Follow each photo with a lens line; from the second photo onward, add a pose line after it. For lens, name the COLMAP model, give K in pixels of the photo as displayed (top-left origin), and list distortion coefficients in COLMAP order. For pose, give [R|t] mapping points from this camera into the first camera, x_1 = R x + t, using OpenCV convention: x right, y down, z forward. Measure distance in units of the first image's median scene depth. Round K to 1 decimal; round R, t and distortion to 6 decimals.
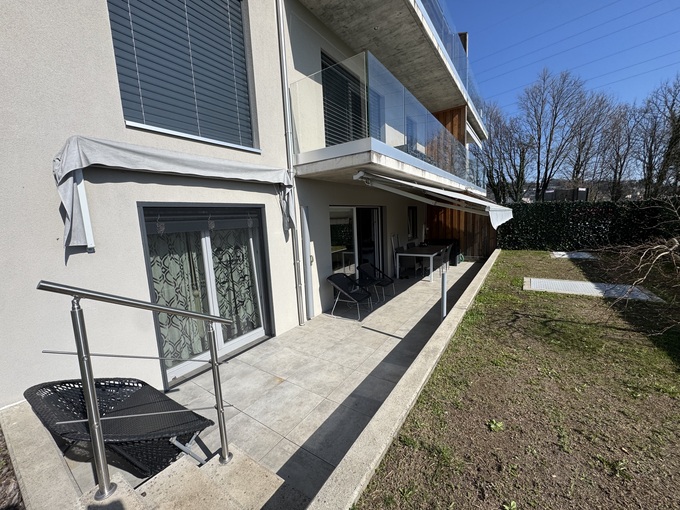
lens RADIAL K [[271.6, 0, 340.0], [0, 271.6, 255.0], [0, 0, 1]] dist [-0.002897, 0.000424]
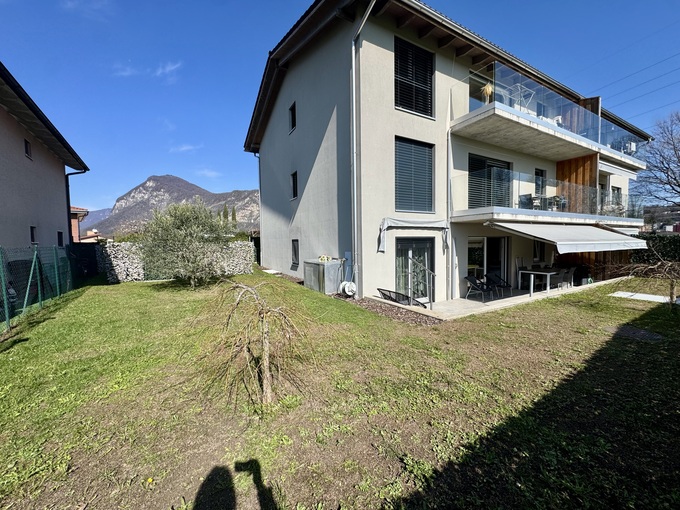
lens RADIAL K [[271.6, 0, 340.0], [0, 271.6, 255.0], [0, 0, 1]] dist [-0.002897, 0.000424]
pose [[0.894776, 0.057153, -0.442842, 0.003296], [-0.088840, 0.994733, -0.051122, 0.113768], [0.437588, 0.085085, 0.895141, -1.068899]]
